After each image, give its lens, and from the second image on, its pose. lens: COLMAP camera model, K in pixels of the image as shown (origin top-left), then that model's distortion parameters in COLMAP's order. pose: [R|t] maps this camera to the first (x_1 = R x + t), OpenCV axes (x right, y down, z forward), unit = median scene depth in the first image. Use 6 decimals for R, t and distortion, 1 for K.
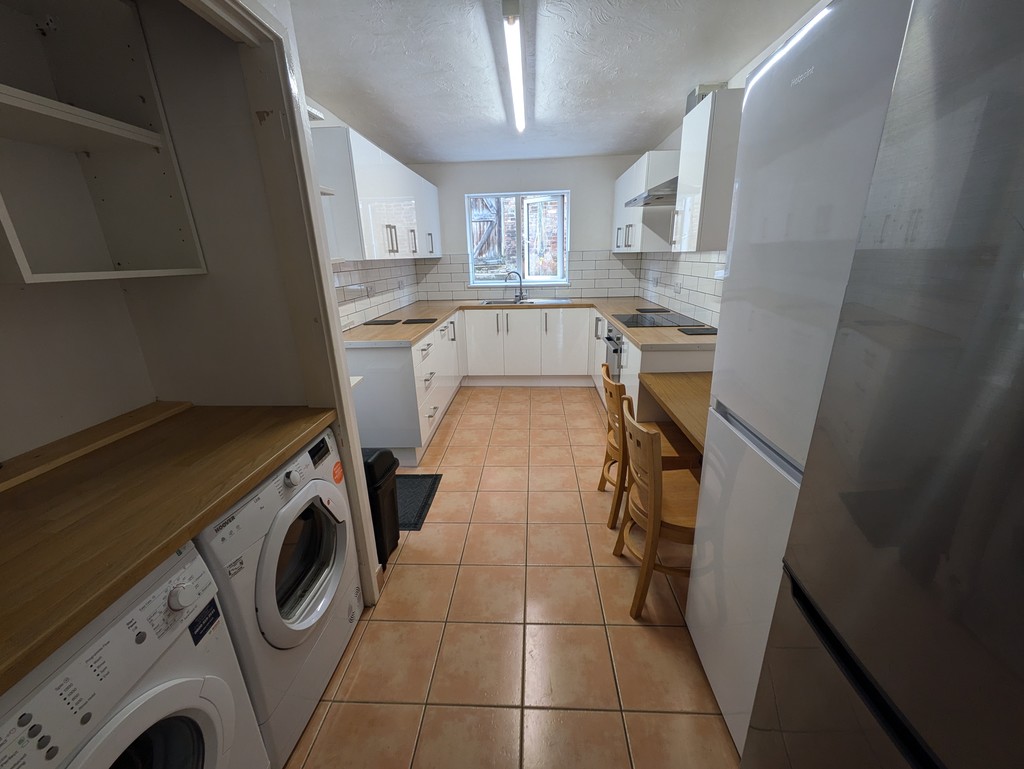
lens RADIAL K [[408.1, 0, 512.2], [0, 408.1, 386.4], [0, 0, 1]] dist [0.000797, 0.000225]
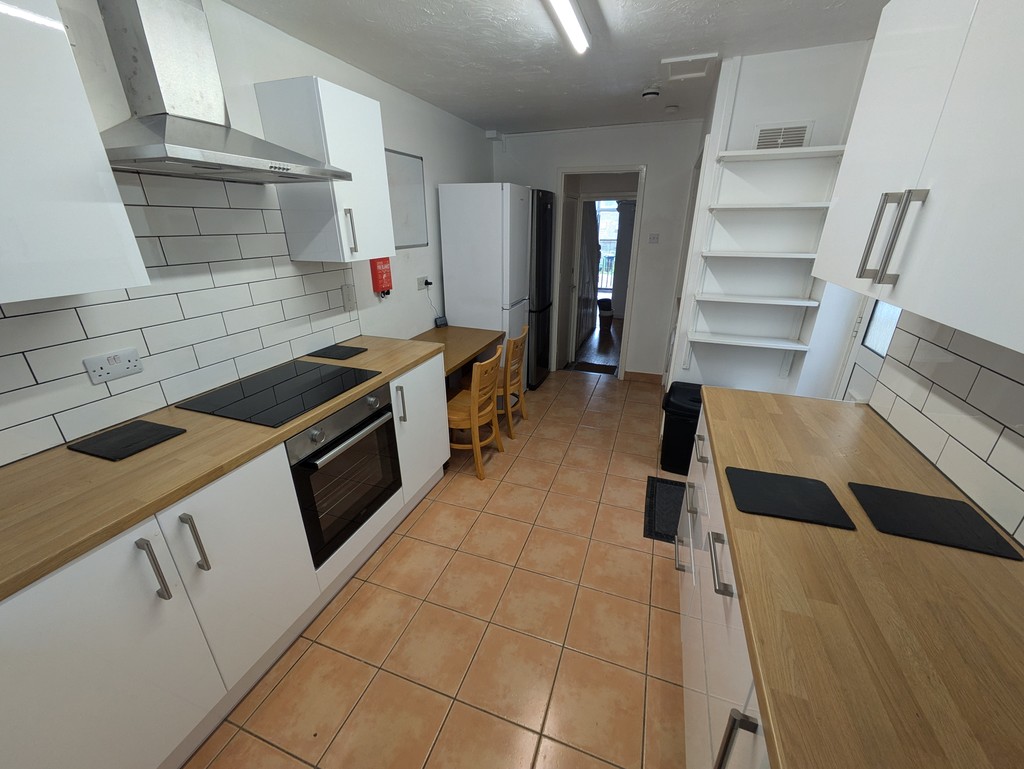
lens RADIAL K [[408.1, 0, 510.2], [0, 408.1, 388.0], [0, 0, 1]] dist [0.000797, 0.000225]
pose [[-0.956146, -0.089142, 0.278994, -0.132747], [0.110234, 0.772991, 0.624767, -0.598386], [-0.271353, 0.628123, -0.729266, 1.653604]]
